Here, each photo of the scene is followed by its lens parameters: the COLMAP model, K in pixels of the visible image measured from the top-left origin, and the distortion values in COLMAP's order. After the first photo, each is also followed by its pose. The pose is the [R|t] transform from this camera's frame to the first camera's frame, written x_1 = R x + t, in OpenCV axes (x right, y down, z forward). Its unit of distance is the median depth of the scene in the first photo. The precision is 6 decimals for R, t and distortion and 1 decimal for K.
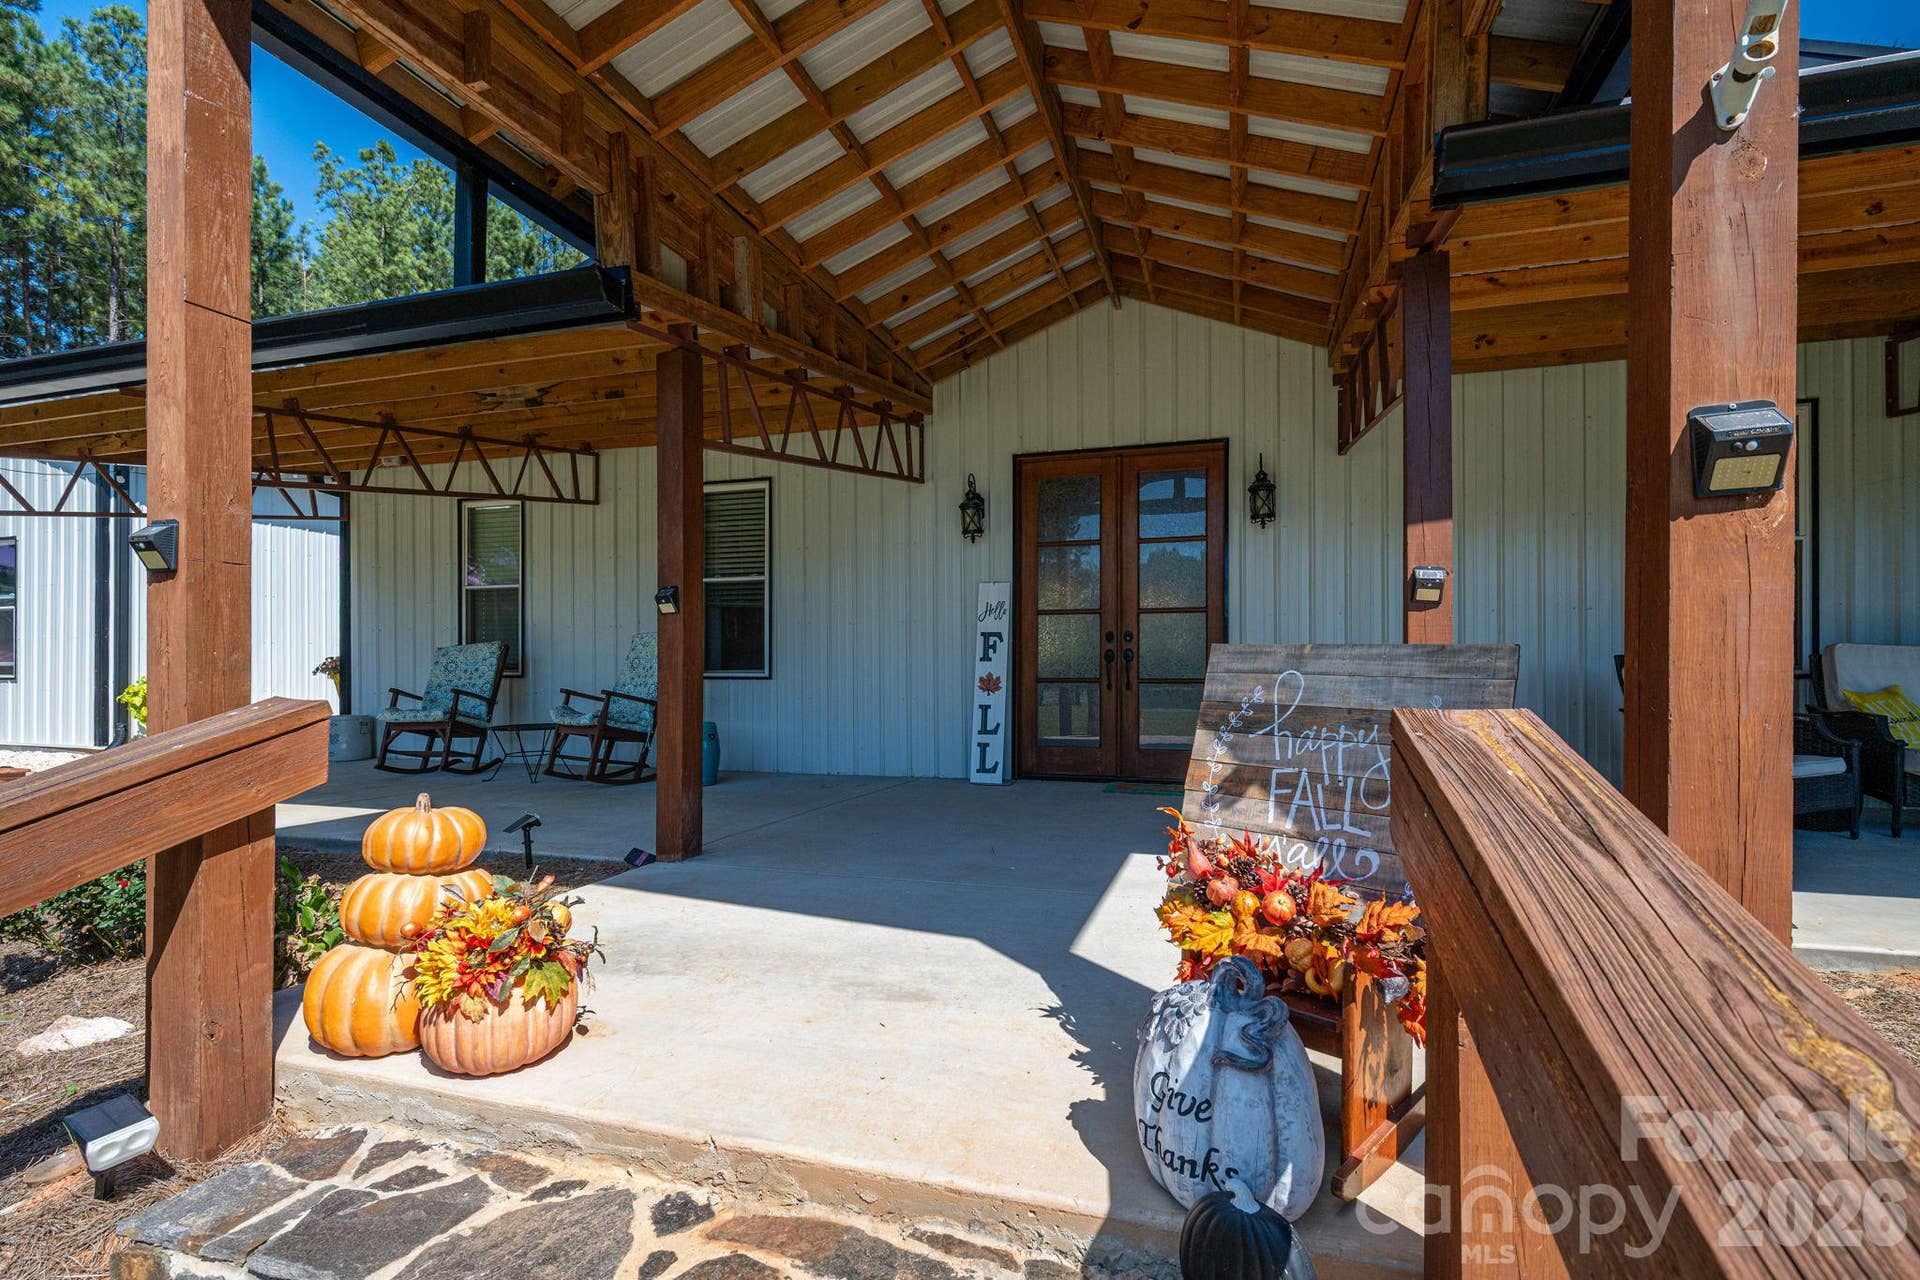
lens RADIAL K [[861.5, 0, 966.4], [0, 861.5, 674.4], [0, 0, 1]] dist [0.000285, -0.000108]
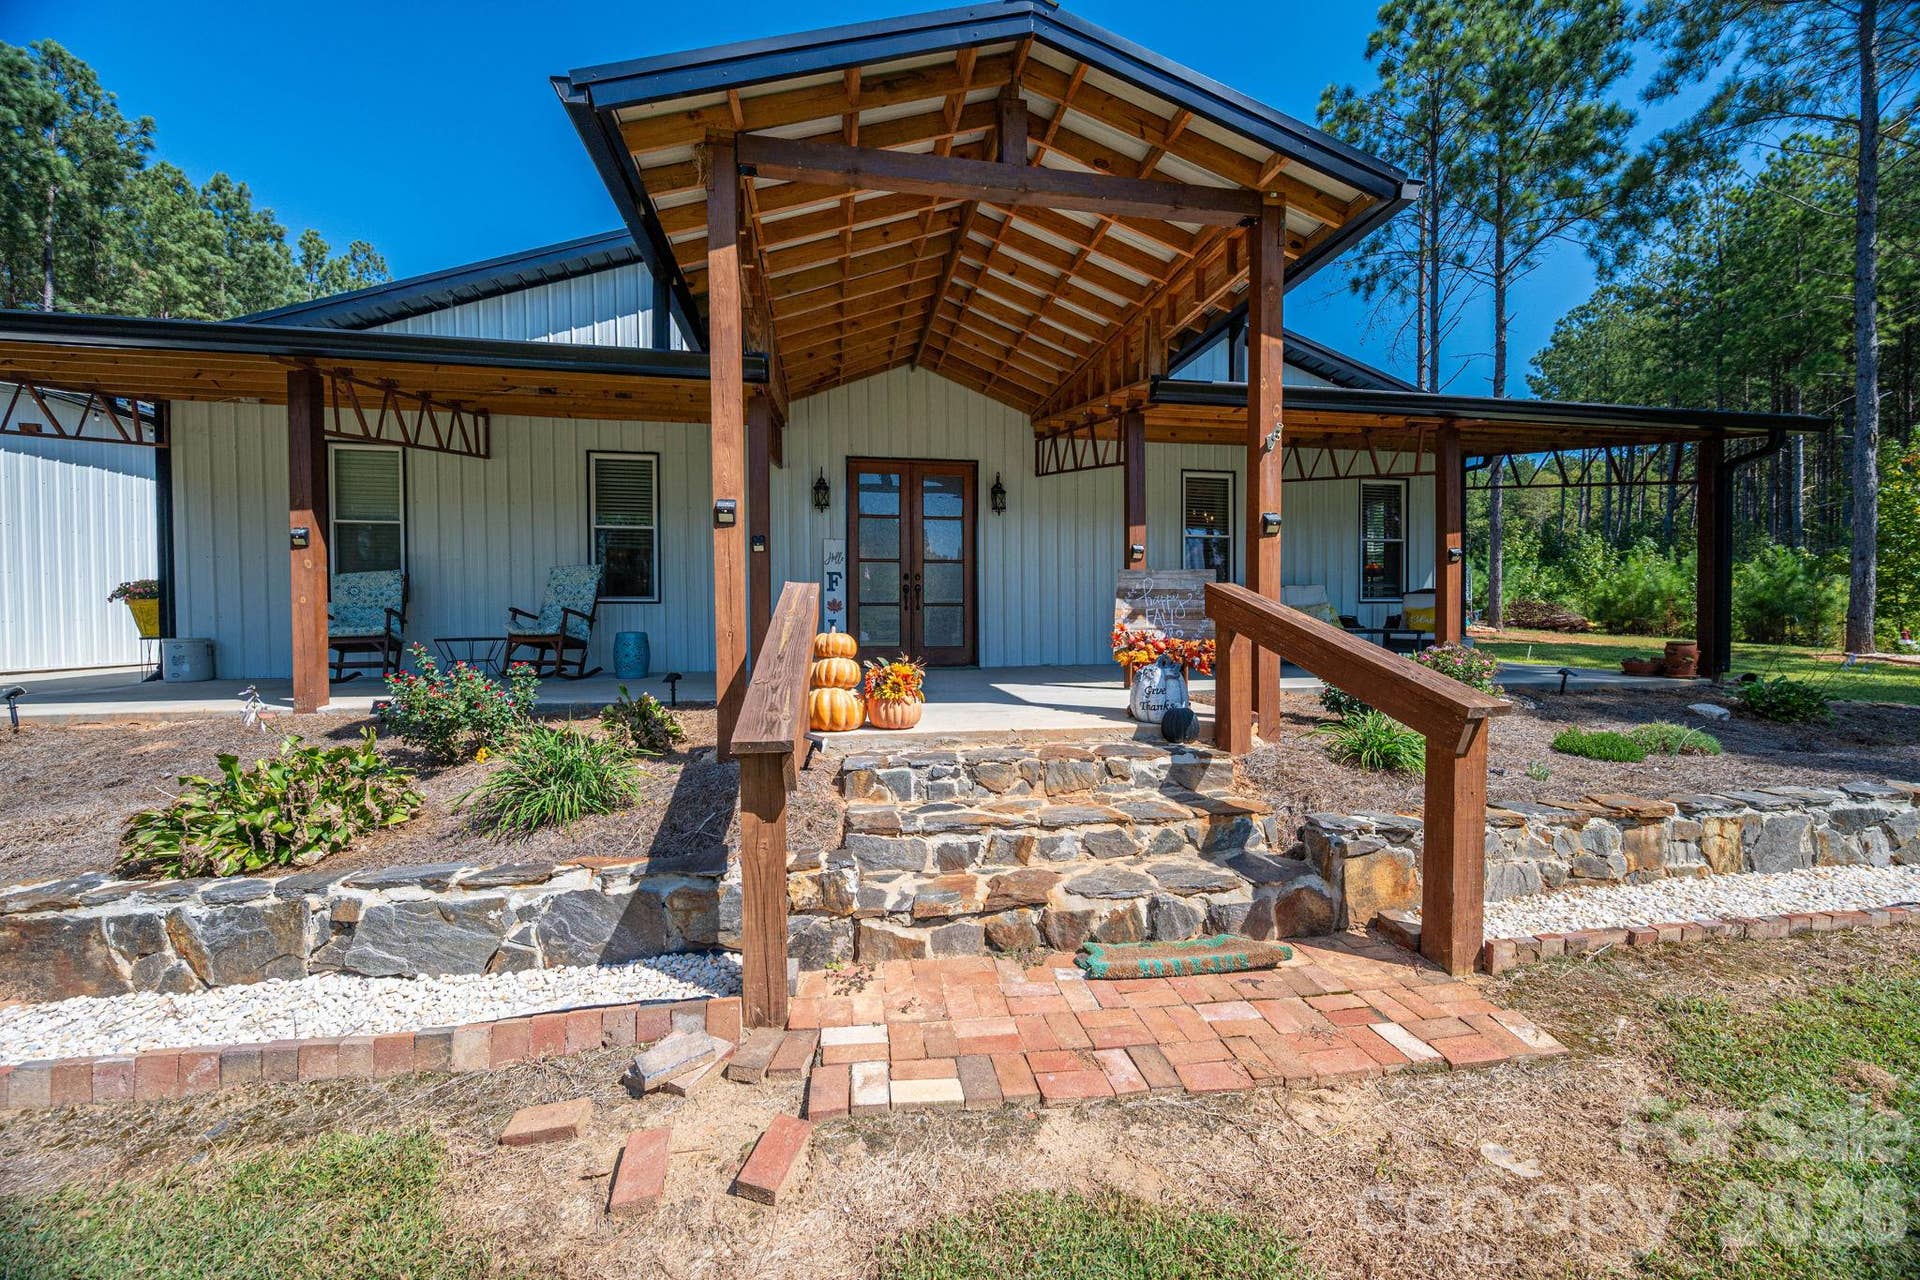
lens RADIAL K [[765.1, 0, 953.2], [0, 765.1, 635.4], [0, 0, 1]] dist [0.001008, -0.000256]
pose [[0.889979, -0.011123, 0.455865, -0.438666], [0.003838, 0.999850, 0.016903, 0.044616], [-0.455985, -0.013293, 0.889888, -0.326991]]
